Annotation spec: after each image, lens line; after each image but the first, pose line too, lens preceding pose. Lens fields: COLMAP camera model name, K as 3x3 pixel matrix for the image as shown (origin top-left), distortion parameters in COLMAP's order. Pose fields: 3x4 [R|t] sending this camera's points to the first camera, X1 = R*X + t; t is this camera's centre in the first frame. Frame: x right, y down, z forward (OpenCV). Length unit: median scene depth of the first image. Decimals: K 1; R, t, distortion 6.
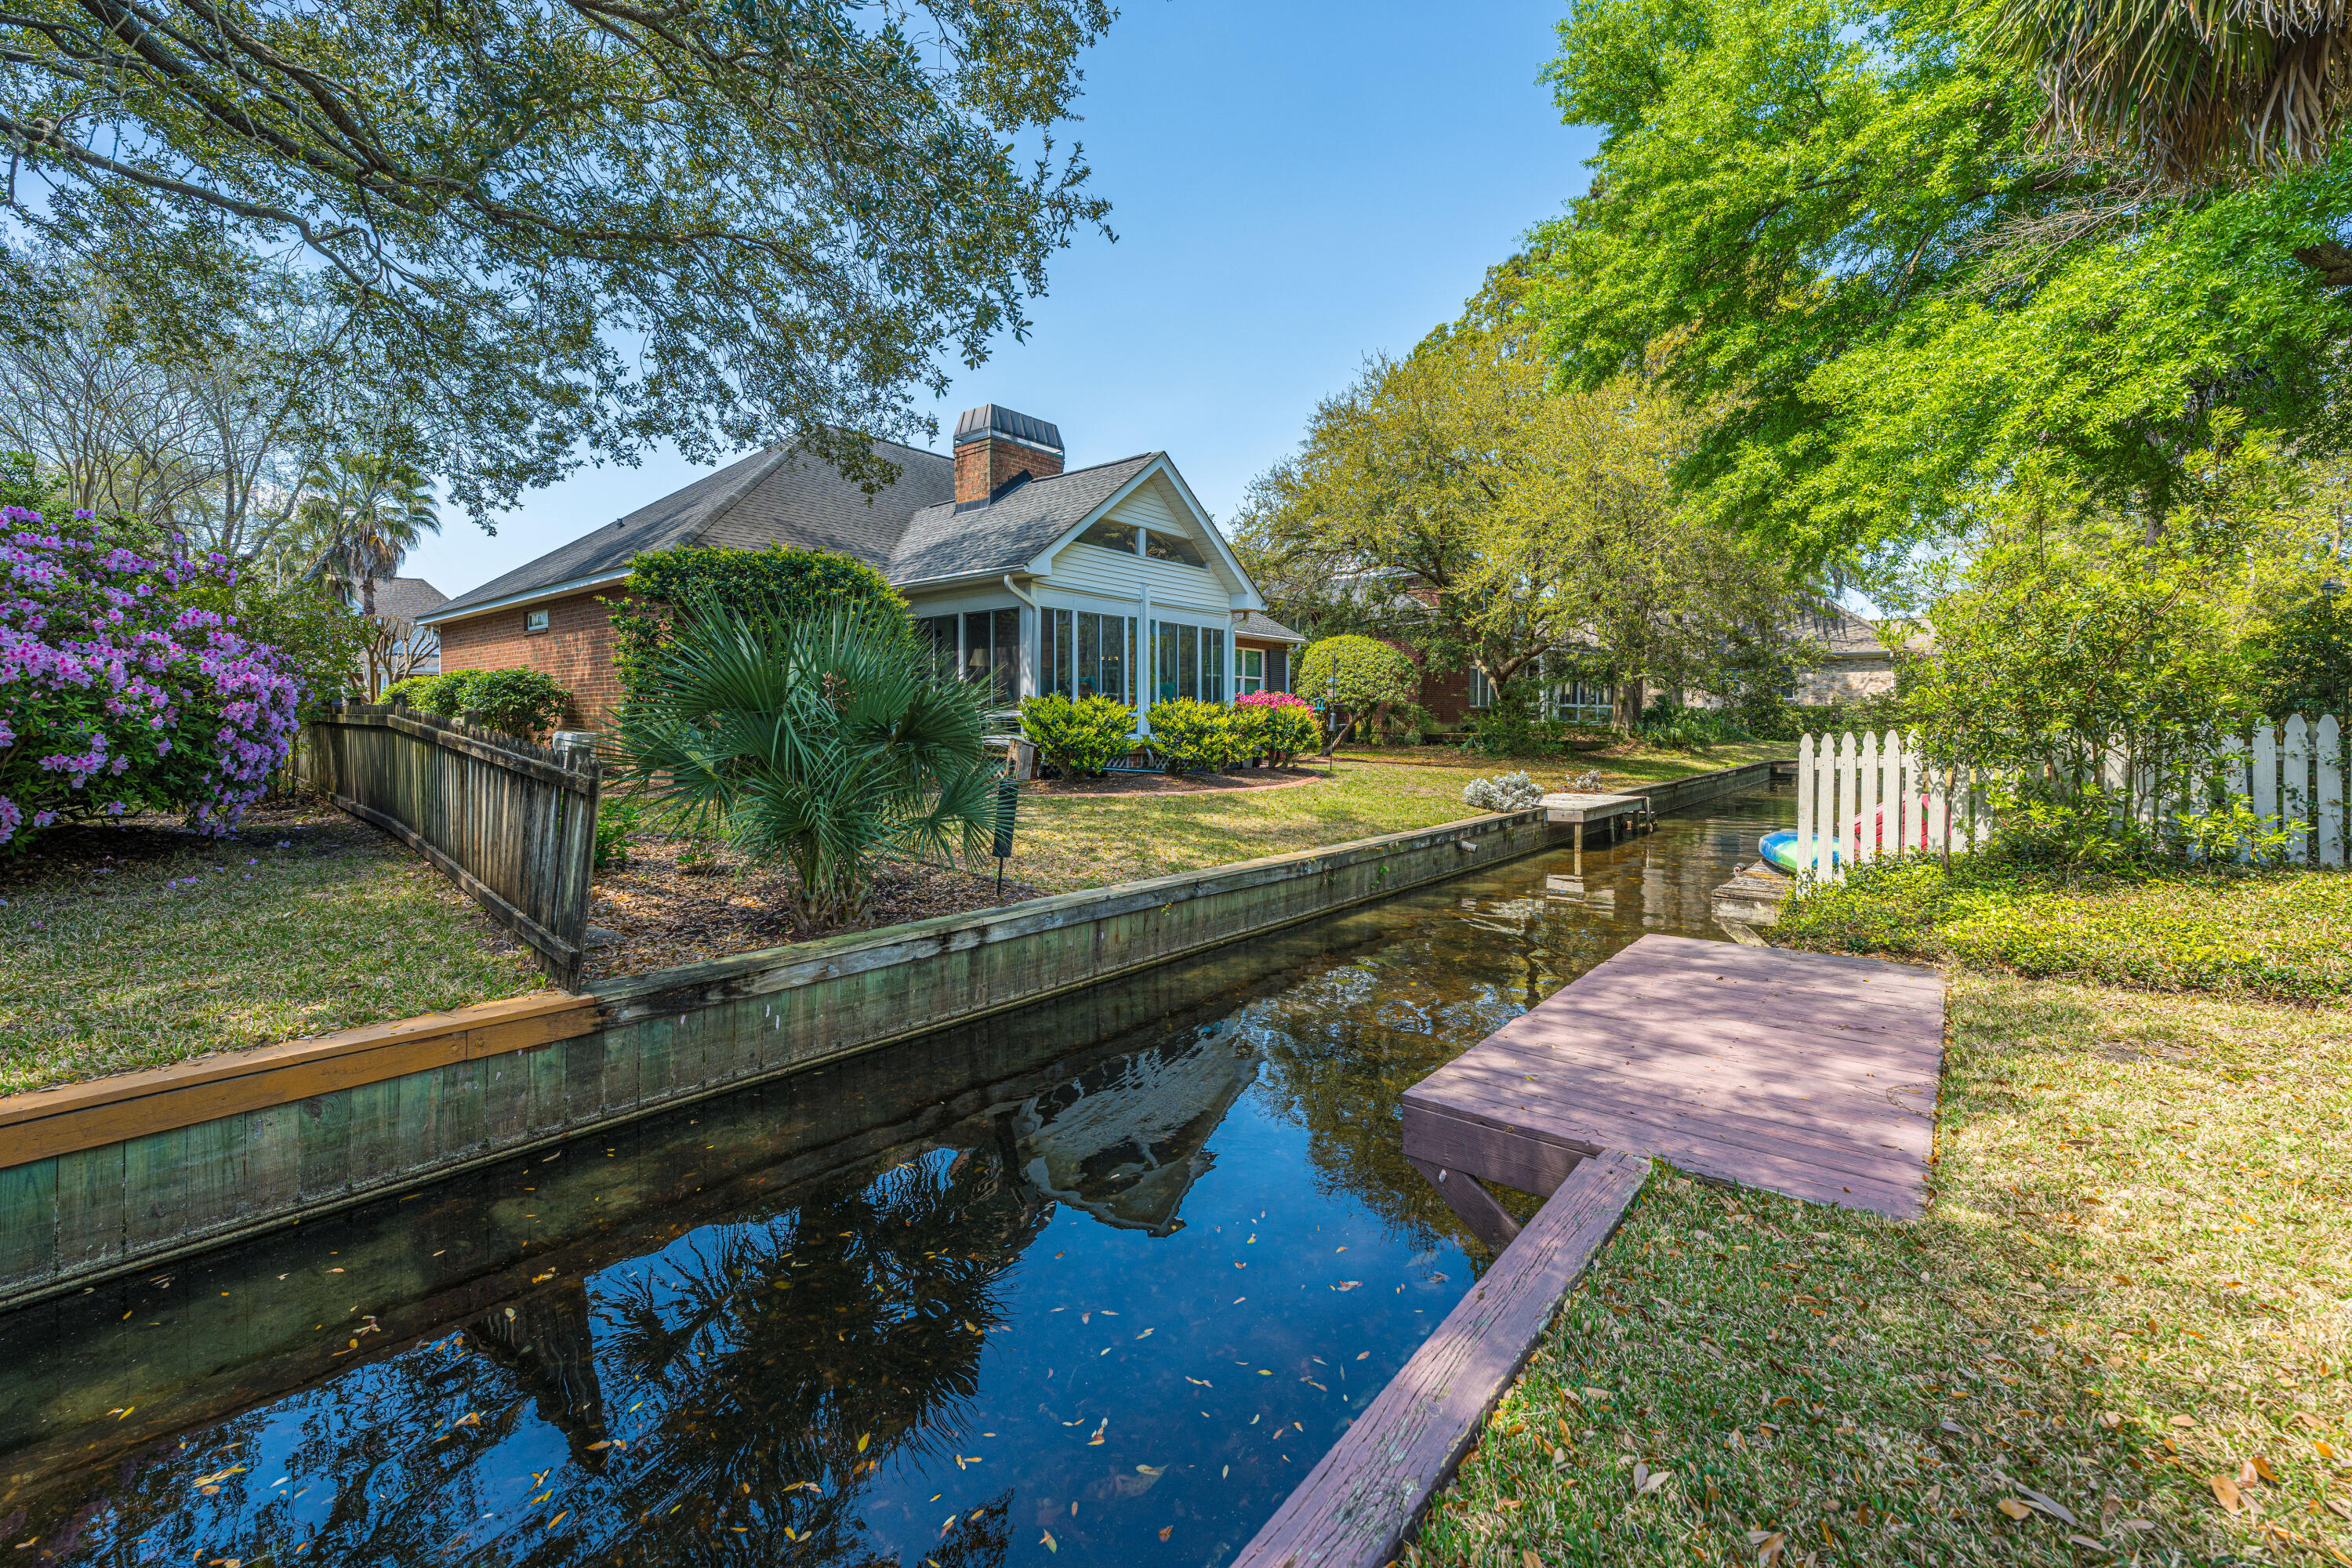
lens RADIAL K [[942.8, 0, 1177.0], [0, 942.8, 730.9], [0, 0, 1]] dist [-0.003935, 0.000434]
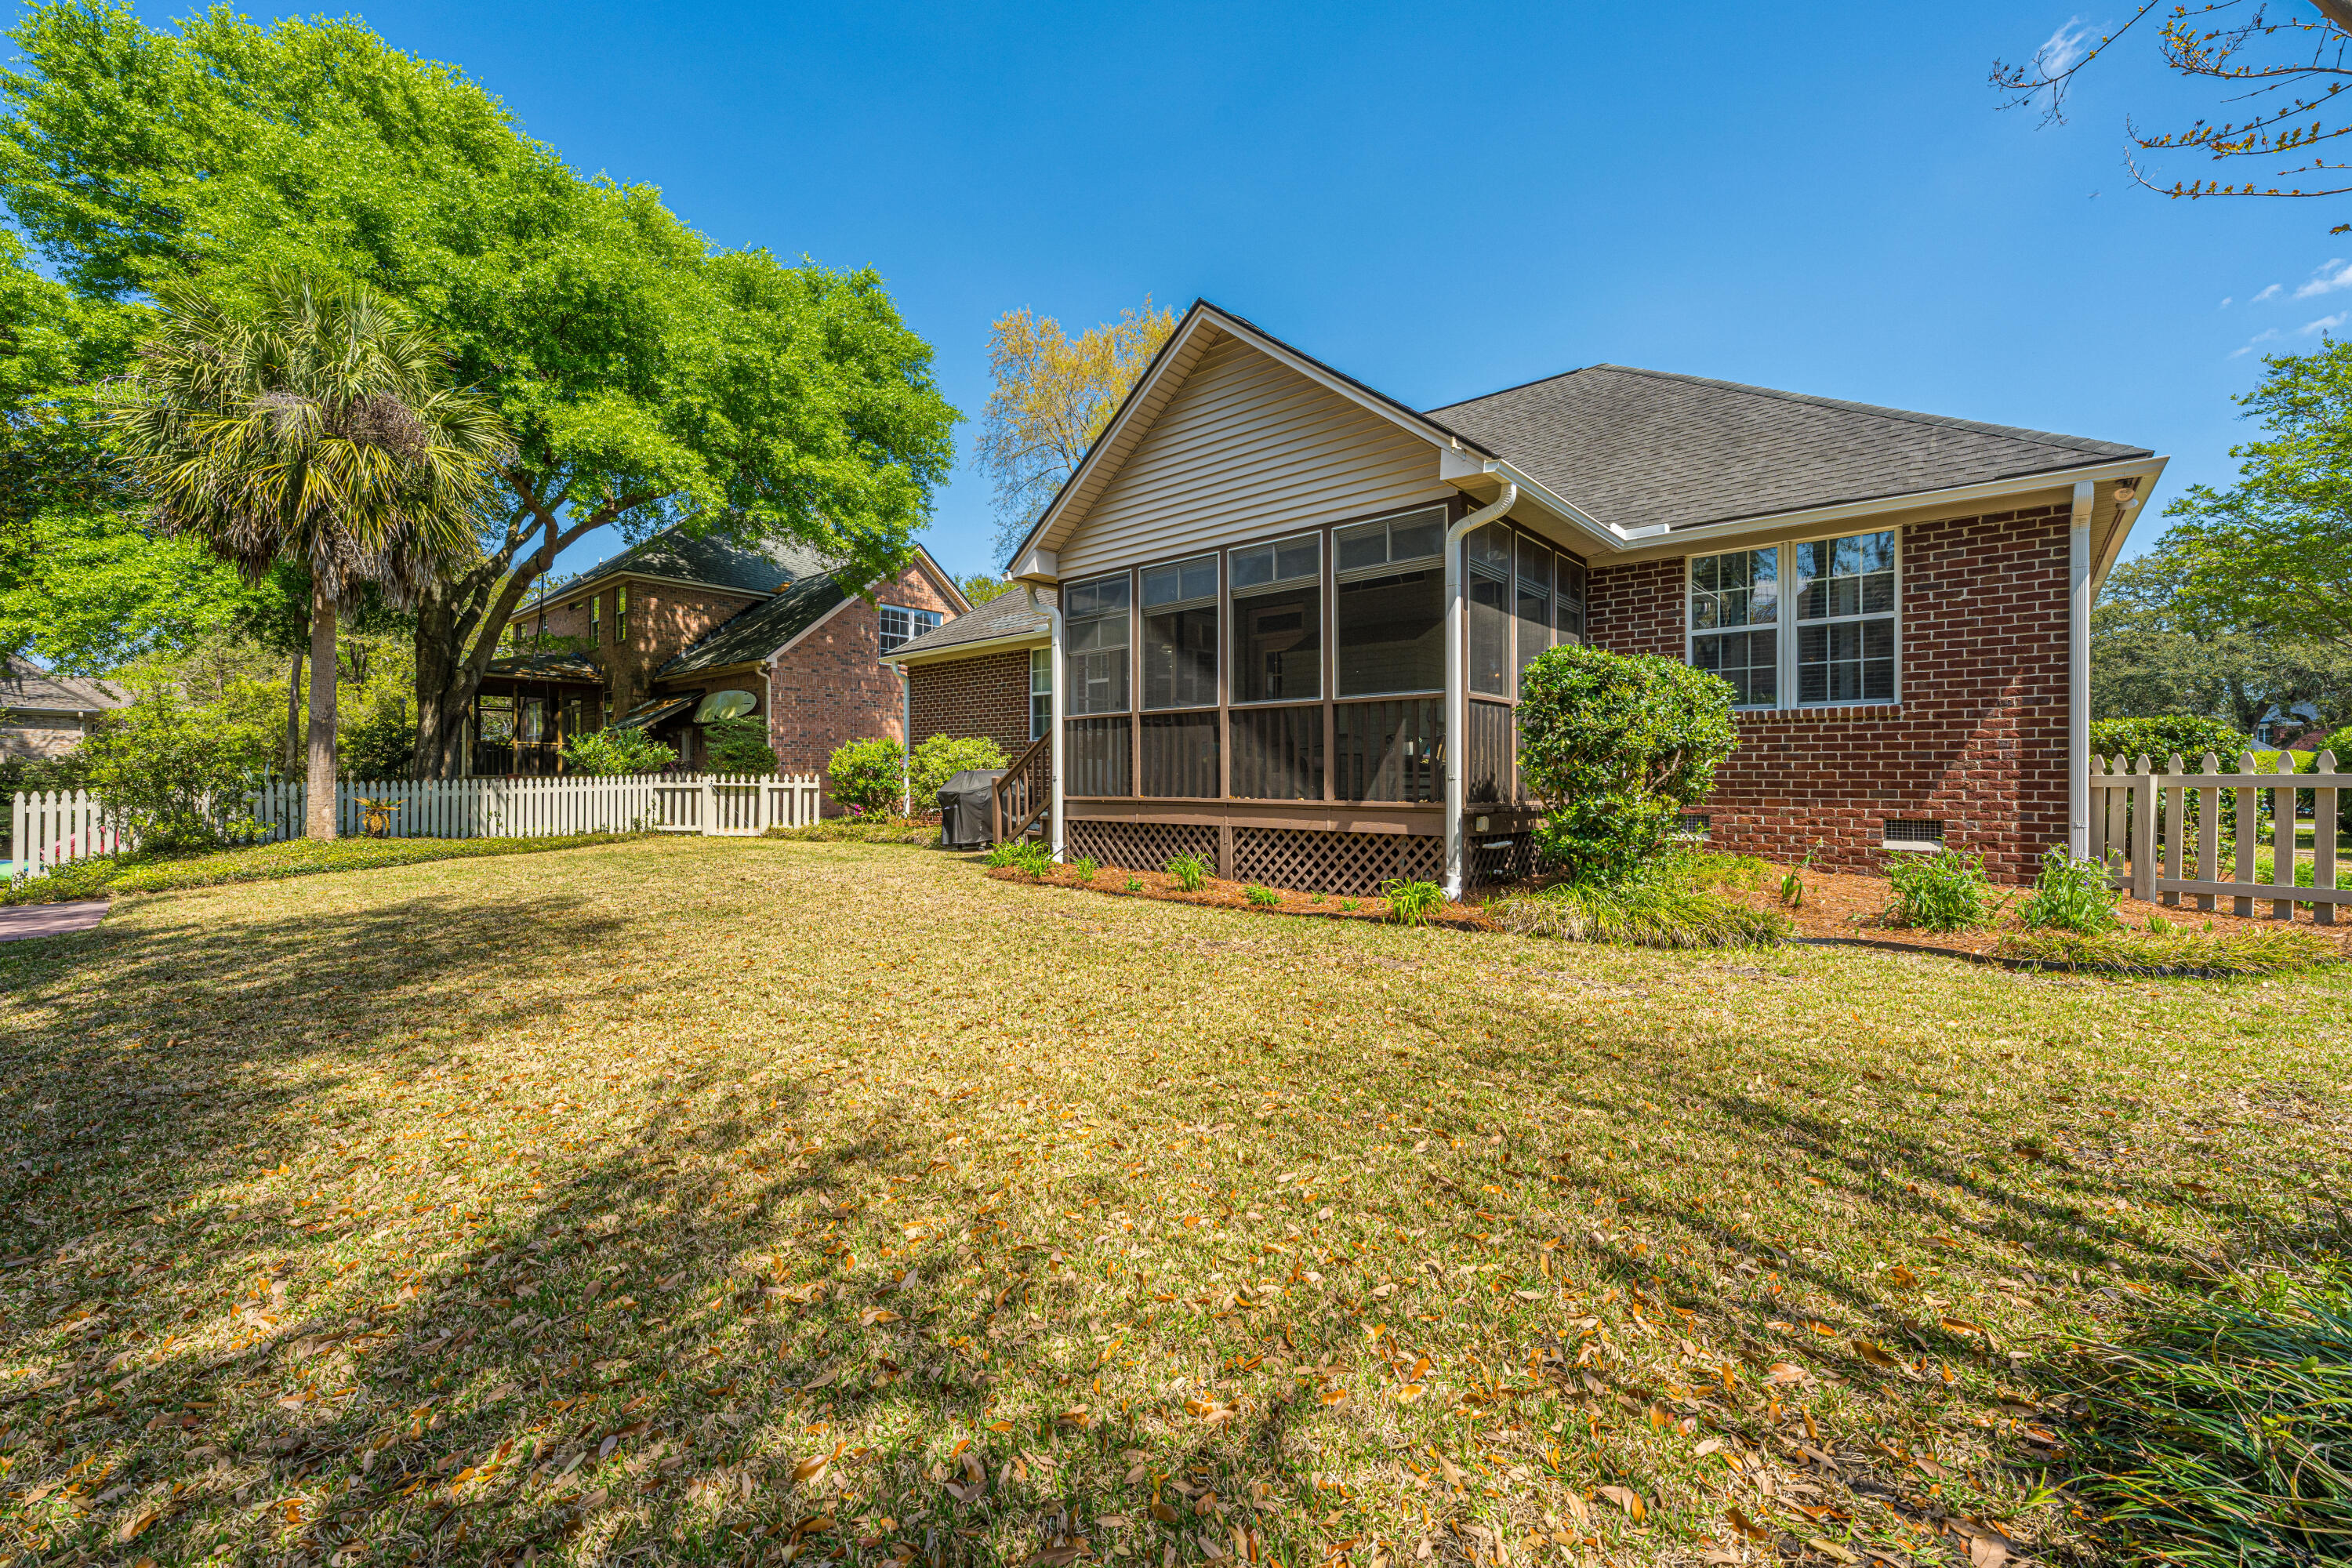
lens RADIAL K [[942.8, 0, 1179.9], [0, 942.8, 788.7], [0, 0, 1]] dist [-0.003935, 0.000434]
pose [[0.057861, -0.004185, 0.998316, -0.308473], [0.005373, 0.999978, 0.003880, 0.000578], [-0.998310, 0.005139, 0.057882, -0.407642]]
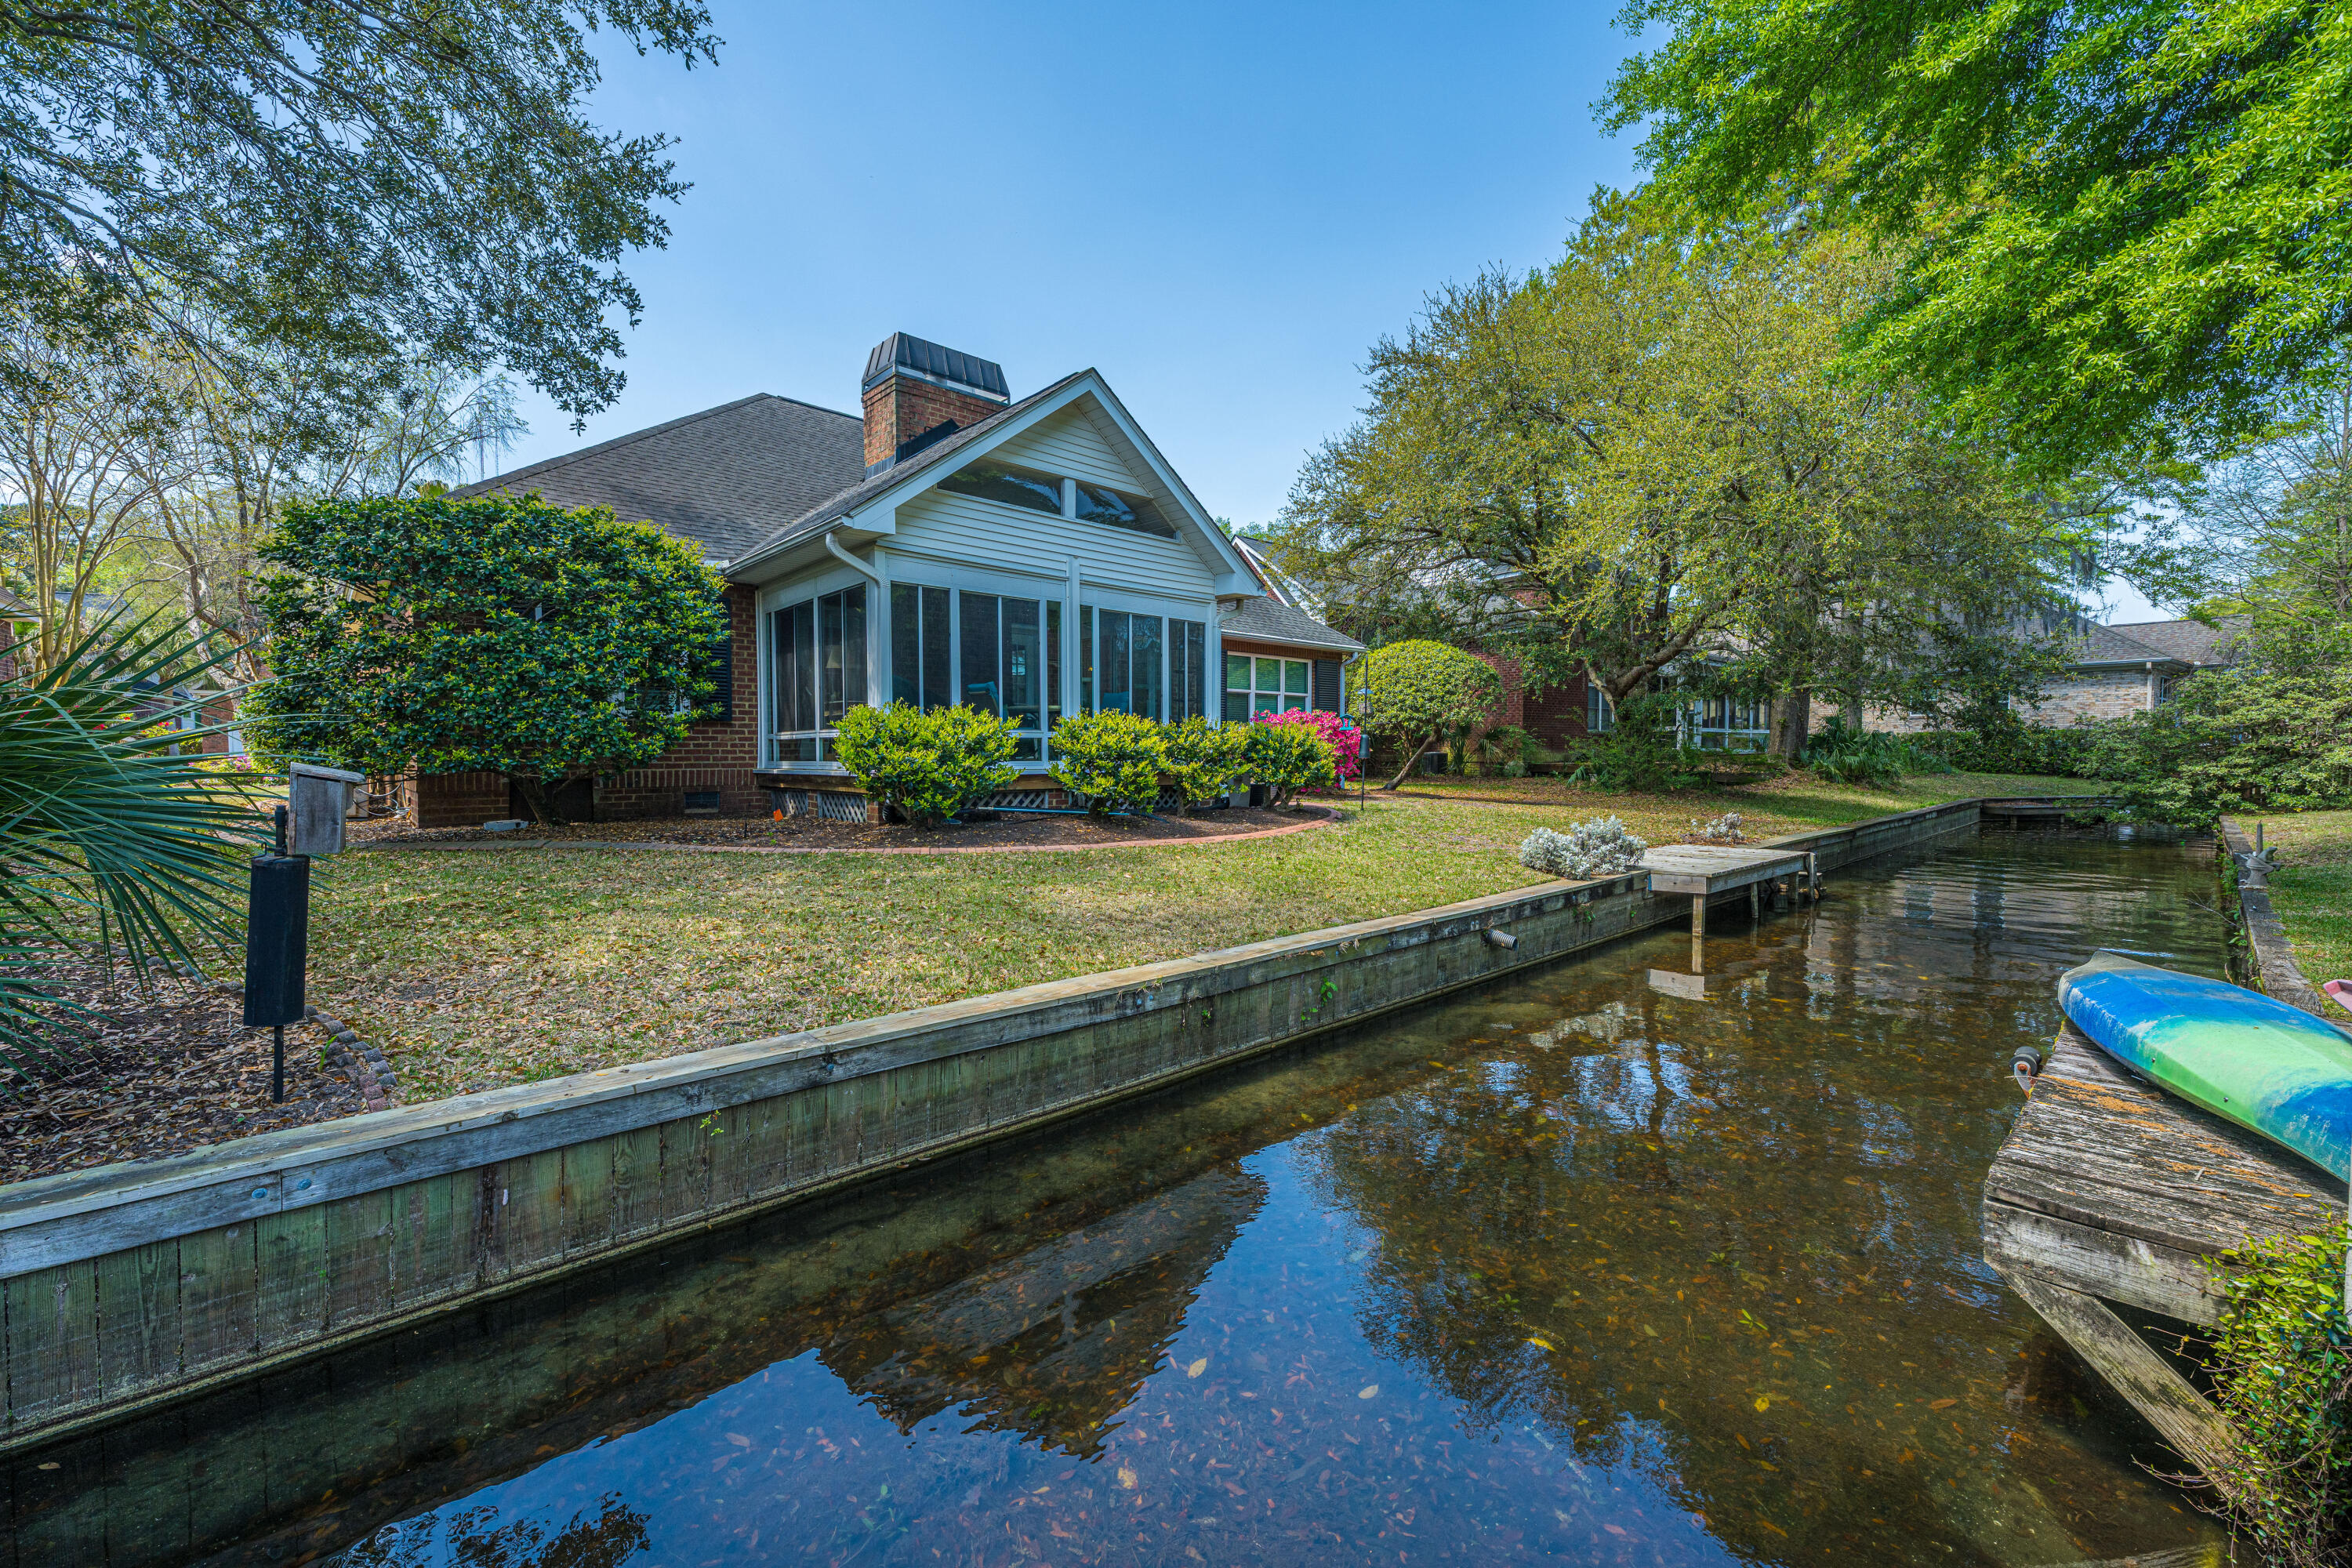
lens RADIAL K [[942.8, 0, 1180.0], [0, 942.8, 781.0], [0, 0, 1]] dist [-0.003935, 0.000434]
pose [[0.991475, 0.003539, -0.130248, 0.132501], [-0.000788, 0.999776, 0.021164, 0.002698], [0.130294, -0.020881, 0.991255, 0.261127]]
